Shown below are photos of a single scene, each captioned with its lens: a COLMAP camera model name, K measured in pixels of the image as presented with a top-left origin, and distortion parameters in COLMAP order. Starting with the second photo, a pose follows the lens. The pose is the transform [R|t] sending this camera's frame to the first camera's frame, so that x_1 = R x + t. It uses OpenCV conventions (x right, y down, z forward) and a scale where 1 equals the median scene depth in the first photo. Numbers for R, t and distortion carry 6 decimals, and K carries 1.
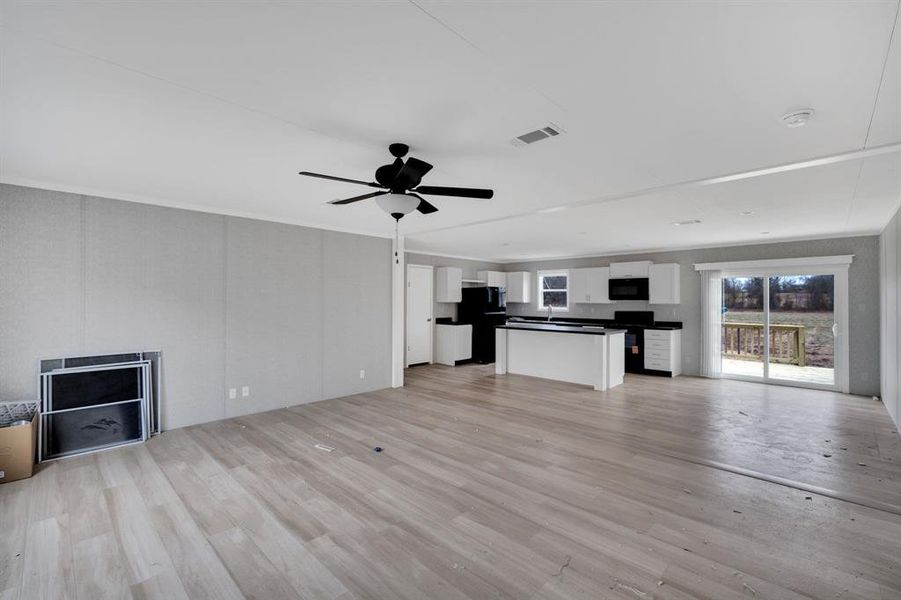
lens RADIAL K [[391.7, 0, 448.7], [0, 391.7, 279.4], [0, 0, 1]] dist [-0.014523, 0.006876]
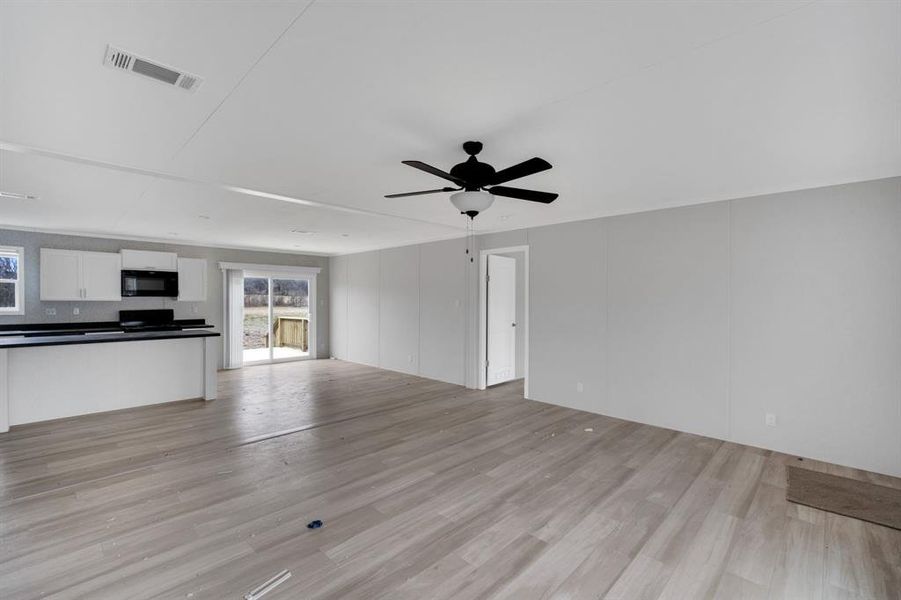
lens RADIAL K [[391.7, 0, 453.8], [0, 391.7, 303.5], [0, 0, 1]] dist [-0.014523, 0.006876]
pose [[0.000072, -0.013226, 0.999913, -1.009045], [-0.058850, 0.998179, 0.013207, 0.048818], [-0.998267, -0.058846, -0.000707, 0.955469]]
